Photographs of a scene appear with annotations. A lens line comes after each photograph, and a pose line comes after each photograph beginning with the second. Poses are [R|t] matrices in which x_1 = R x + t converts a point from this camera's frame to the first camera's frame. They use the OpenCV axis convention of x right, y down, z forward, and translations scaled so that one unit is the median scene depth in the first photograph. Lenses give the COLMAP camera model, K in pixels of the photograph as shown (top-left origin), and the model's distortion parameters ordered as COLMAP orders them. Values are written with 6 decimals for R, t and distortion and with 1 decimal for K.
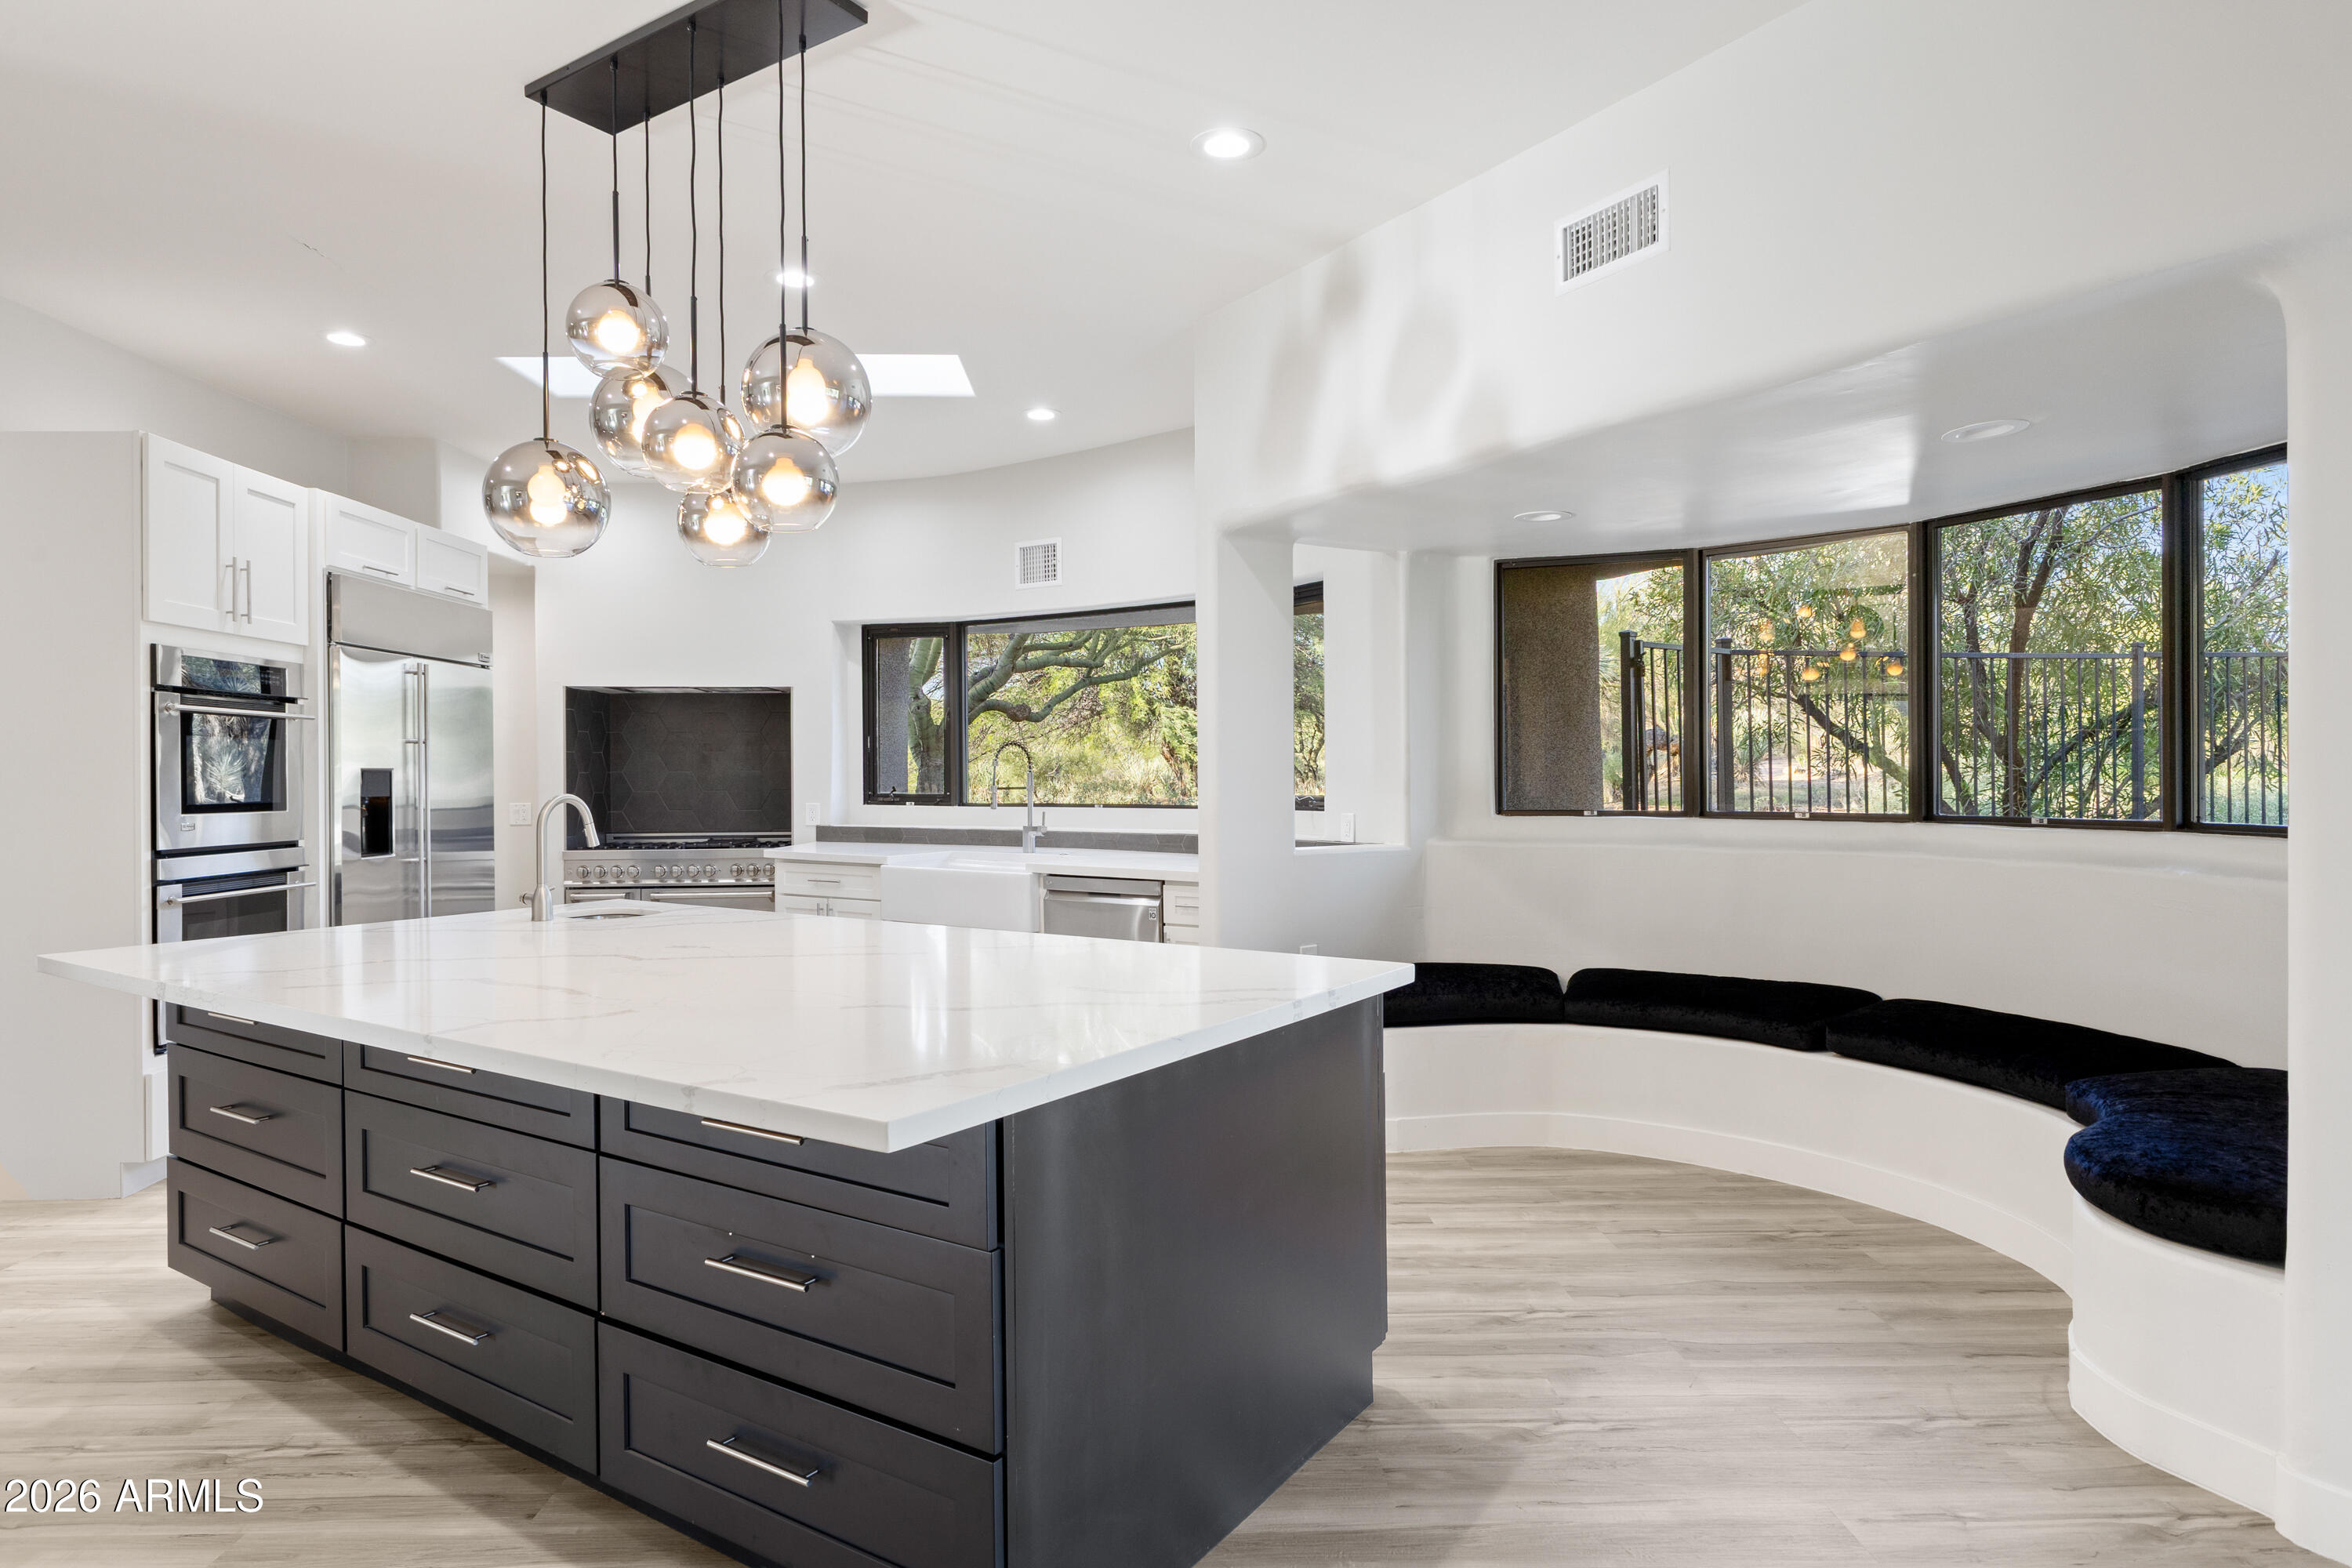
lens RADIAL K [[1325.4, 0, 1176.0], [0, 1325.4, 784.0], [0, 0, 1]] dist [0.000328, -0.000320]
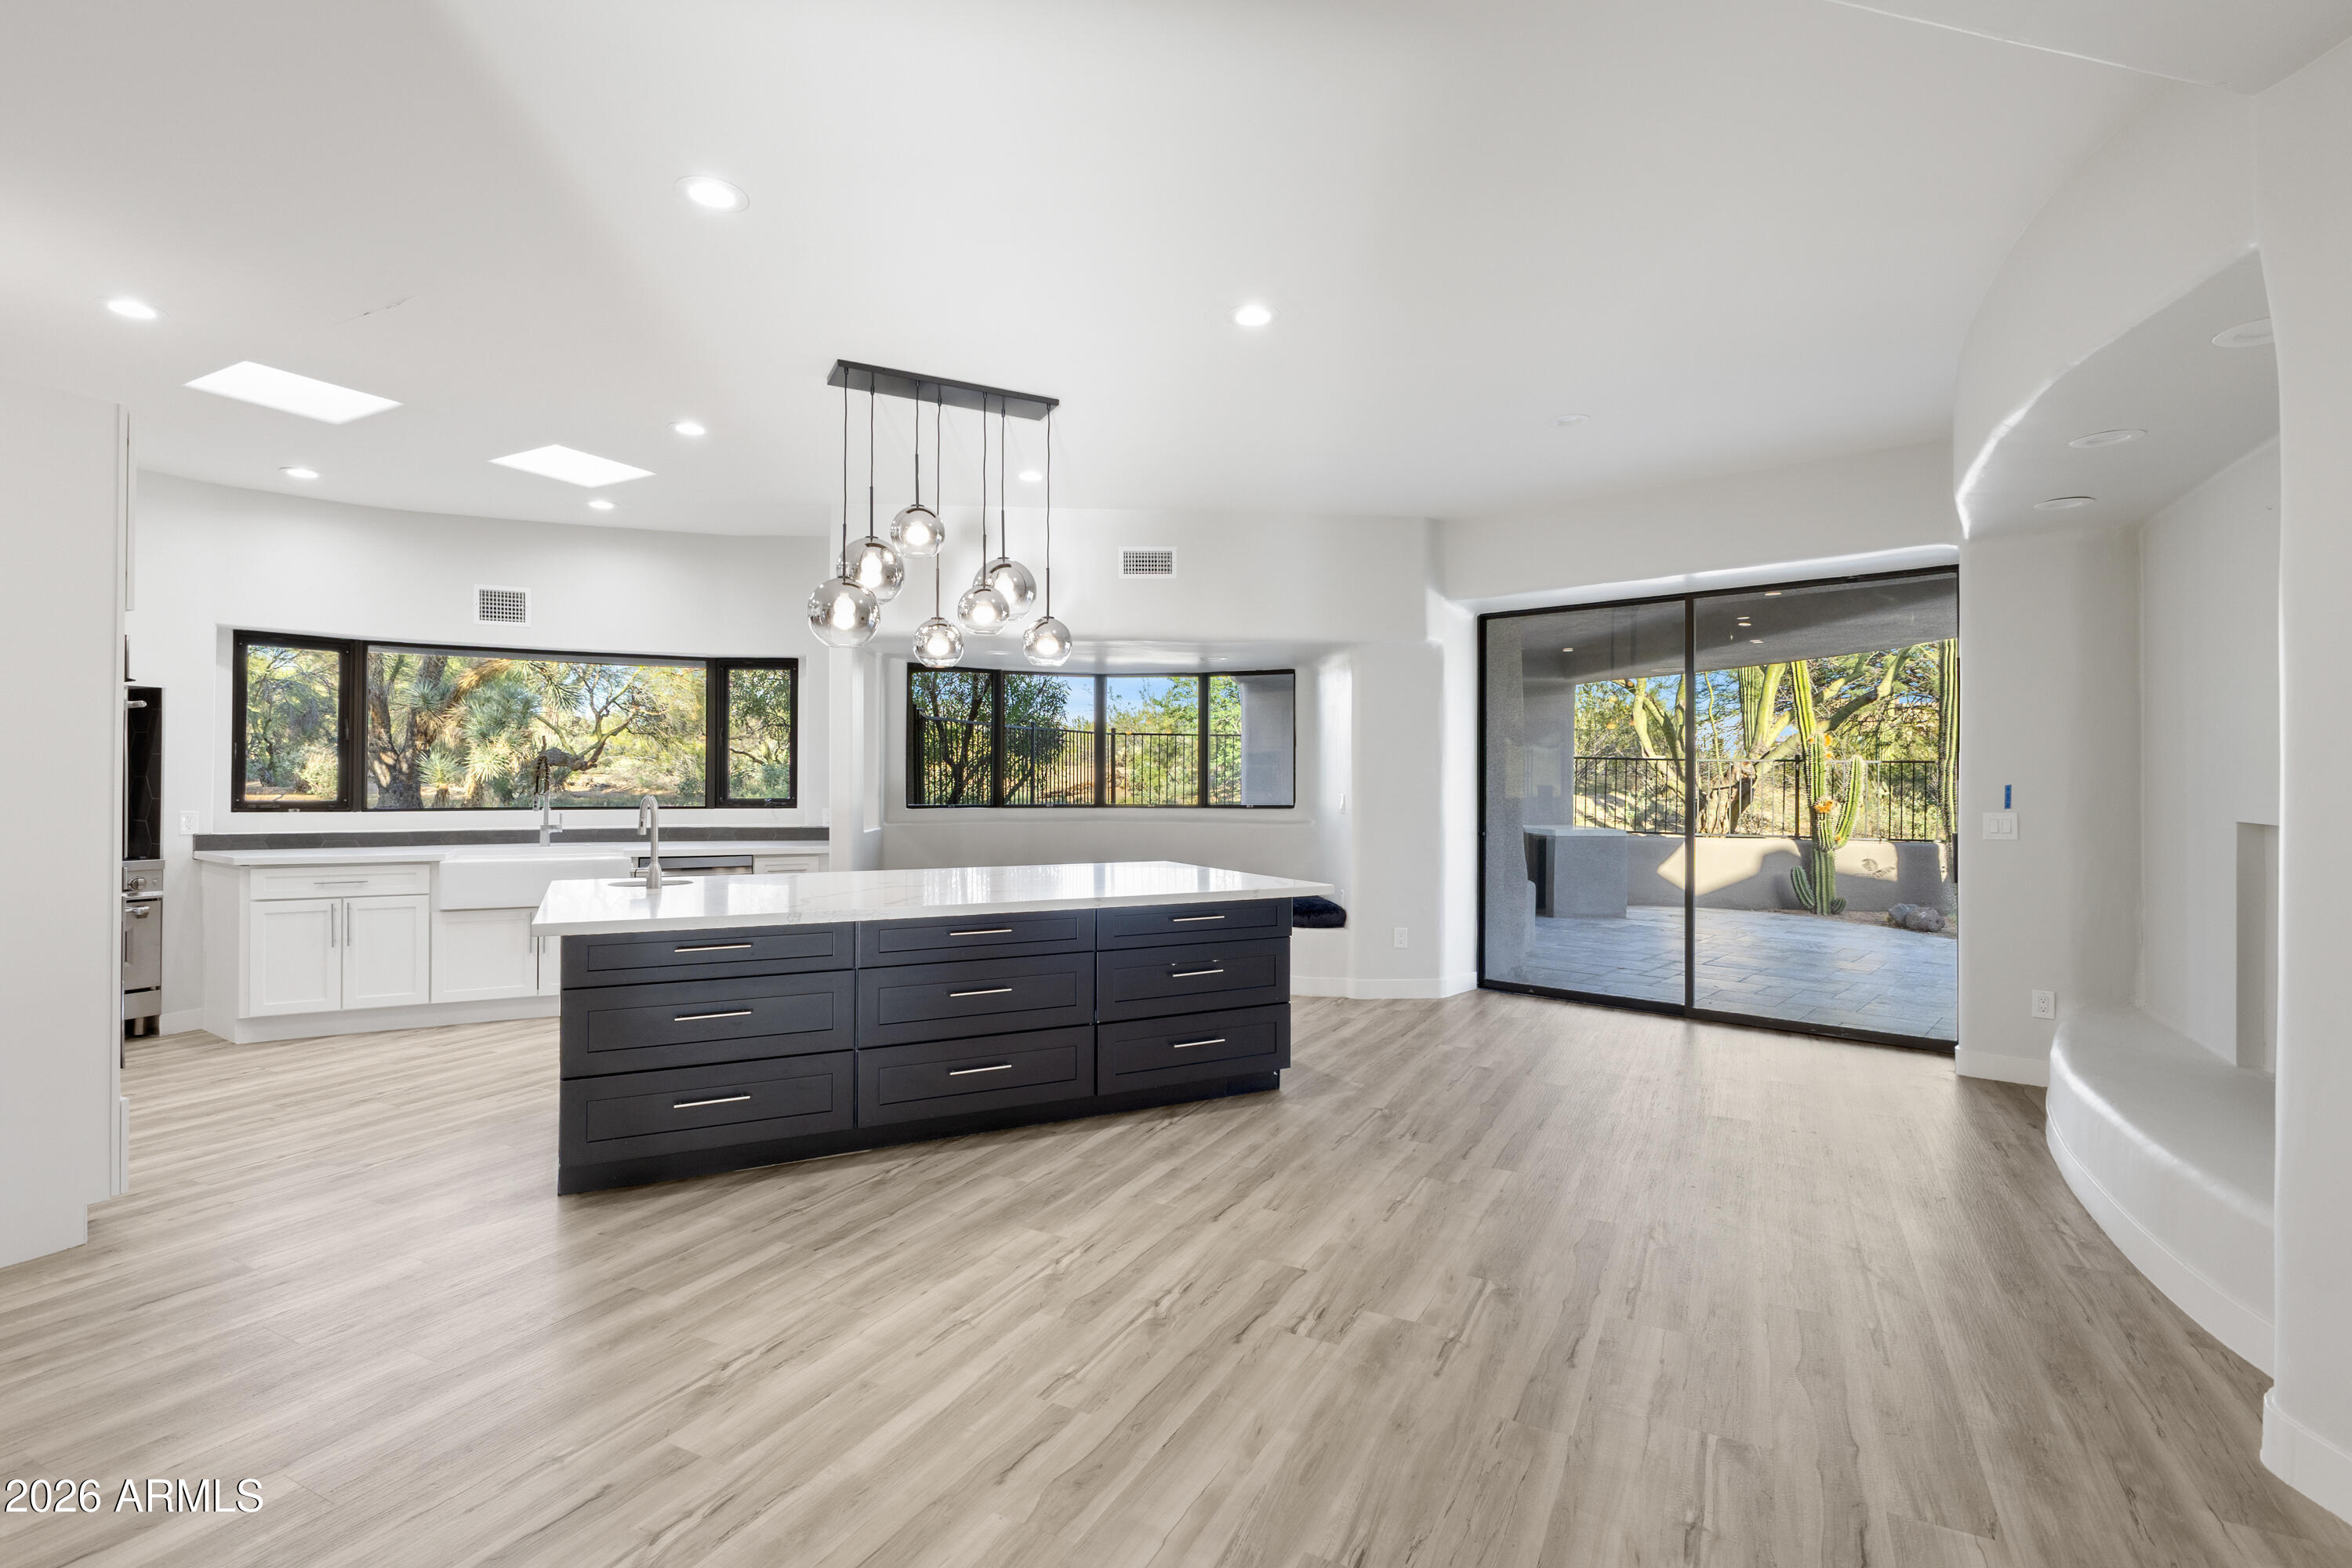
lens RADIAL K [[1125.0, 0, 1176.0], [0, 1125.0, 784.0], [0, 0, 1]] dist [0.000807, 0.000247]
pose [[0.479948, 0.007596, 0.877264, -0.865606], [0.003160, 0.999941, -0.010387, 0.006938], [-0.877291, 0.007757, 0.479896, -0.016067]]
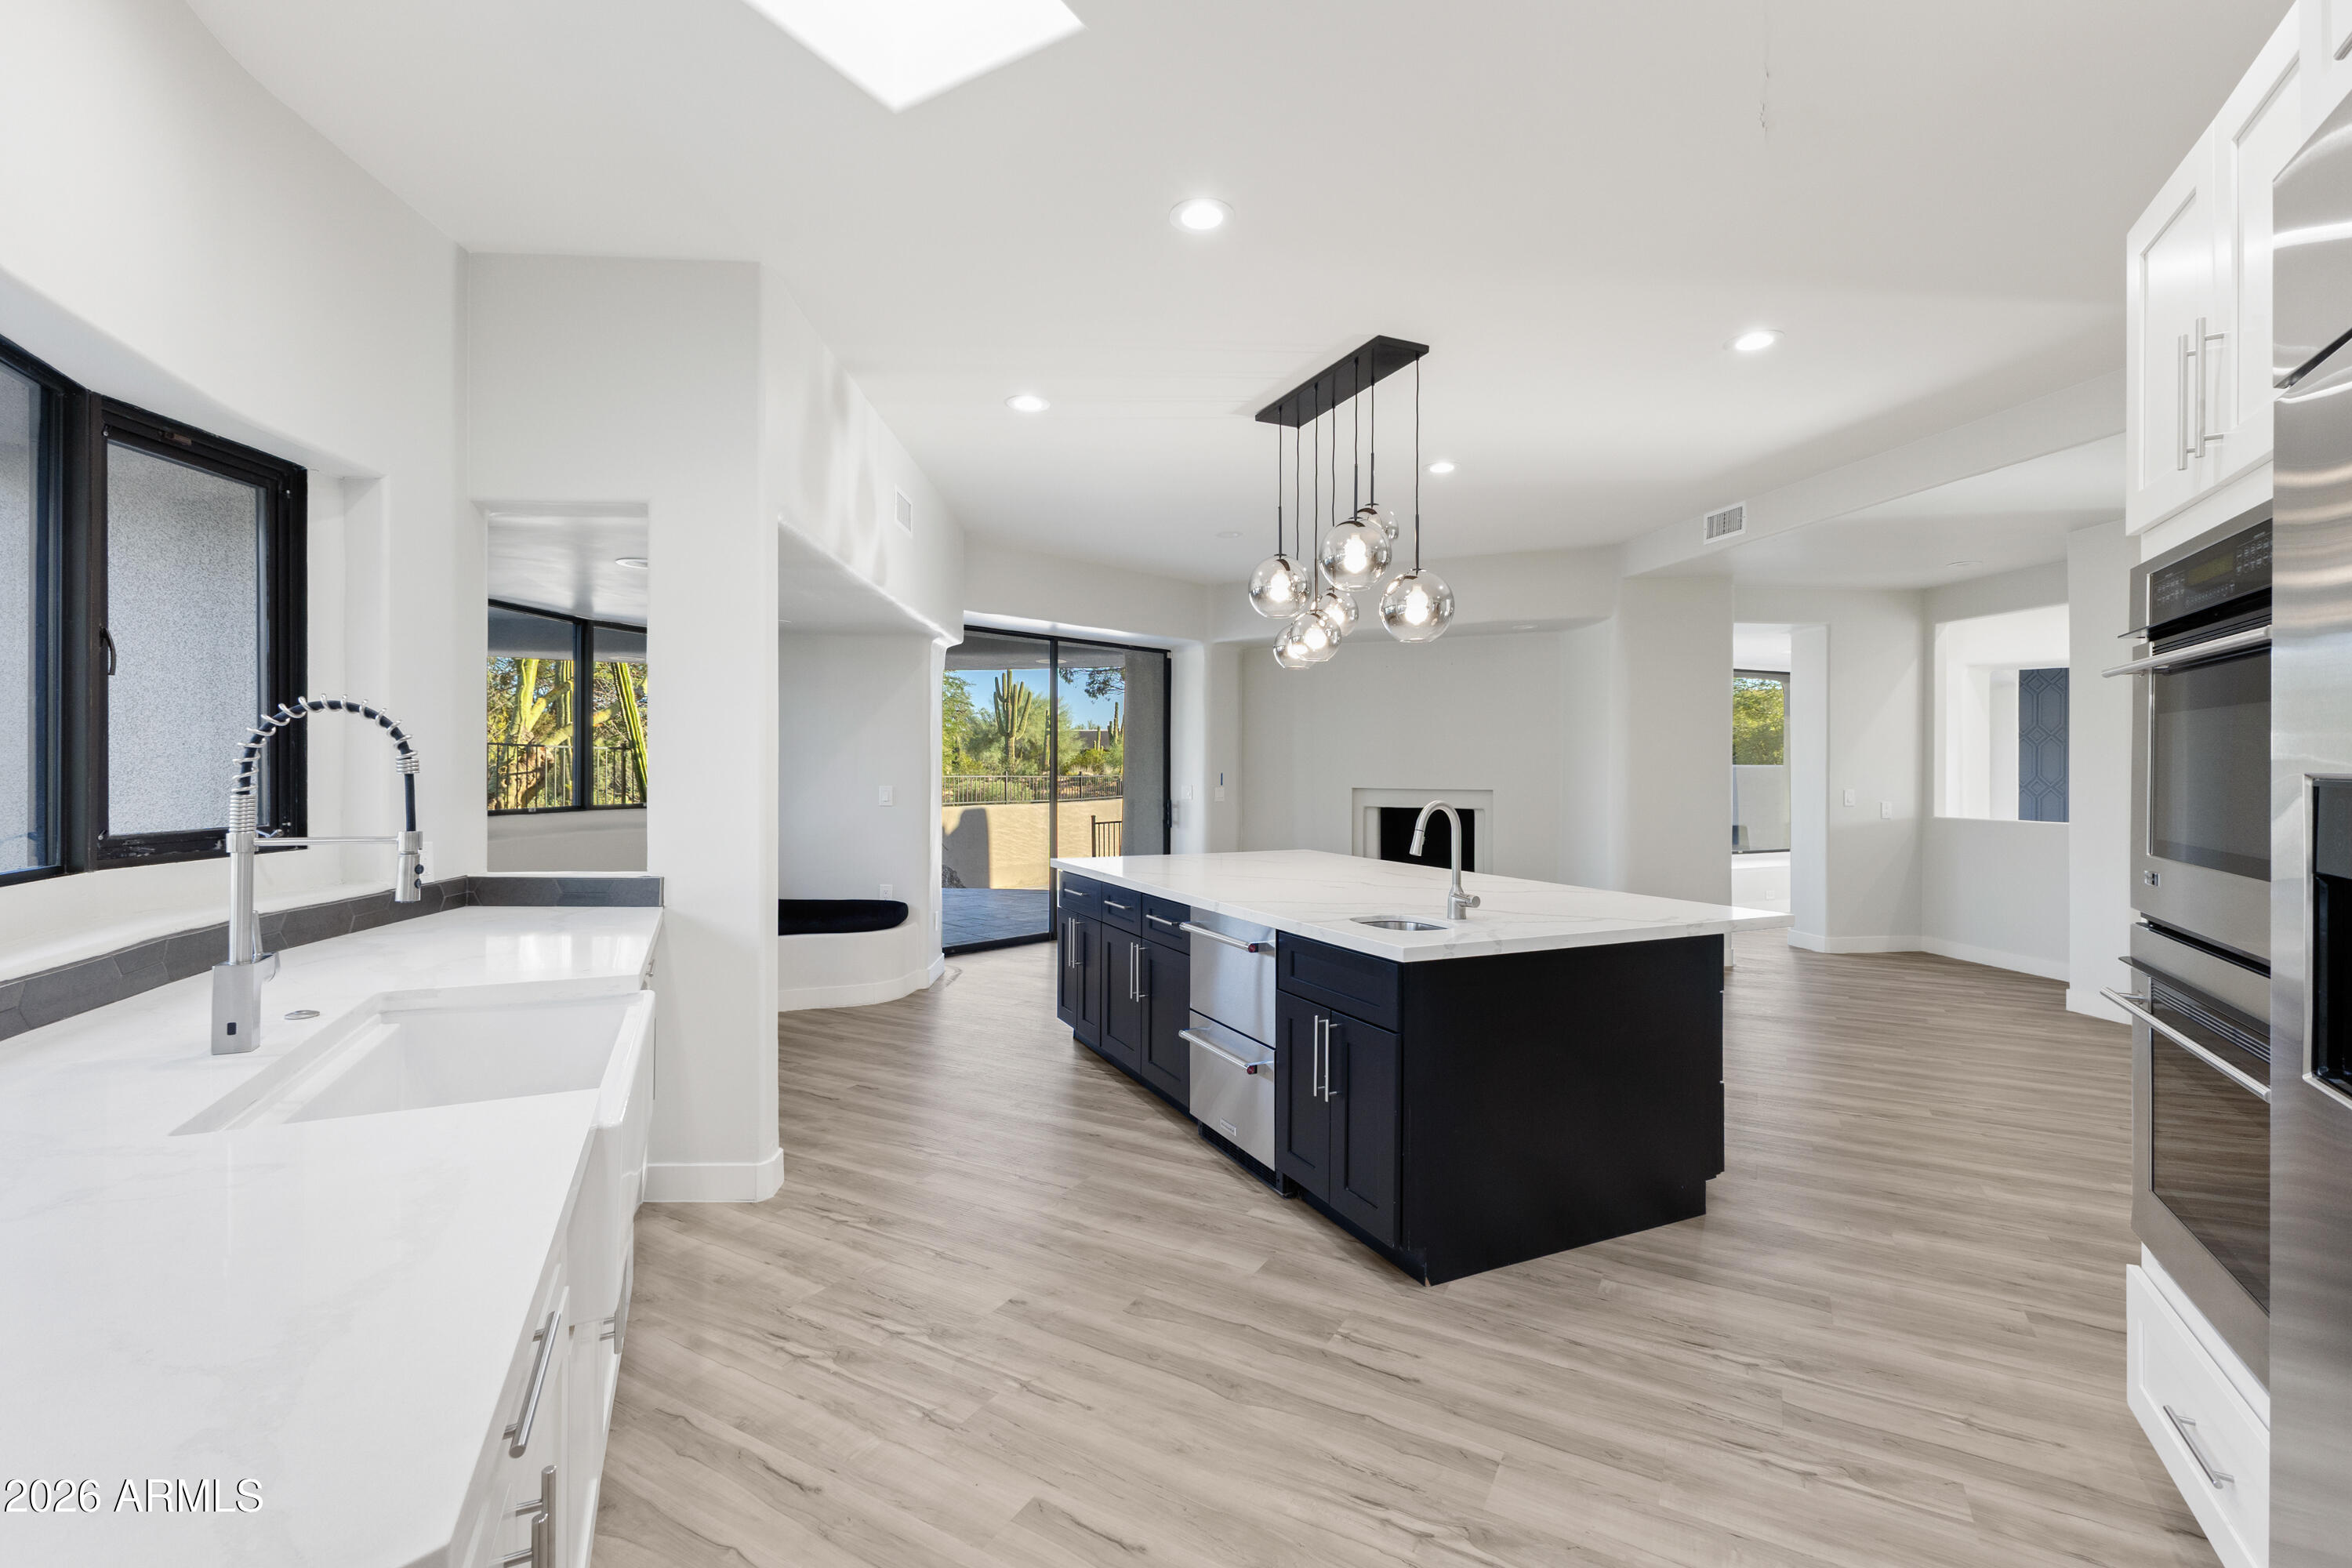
lens RADIAL K [[1012.3, 0, 1176.0], [0, 1012.3, 784.0], [0, 0, 1]] dist [-0.002063, -0.000312]
pose [[-0.856648, -0.004015, 0.515886, -0.492652], [0.007907, 0.999750, 0.020910, -0.016205], [-0.515841, 0.021992, -0.856402, 1.267817]]
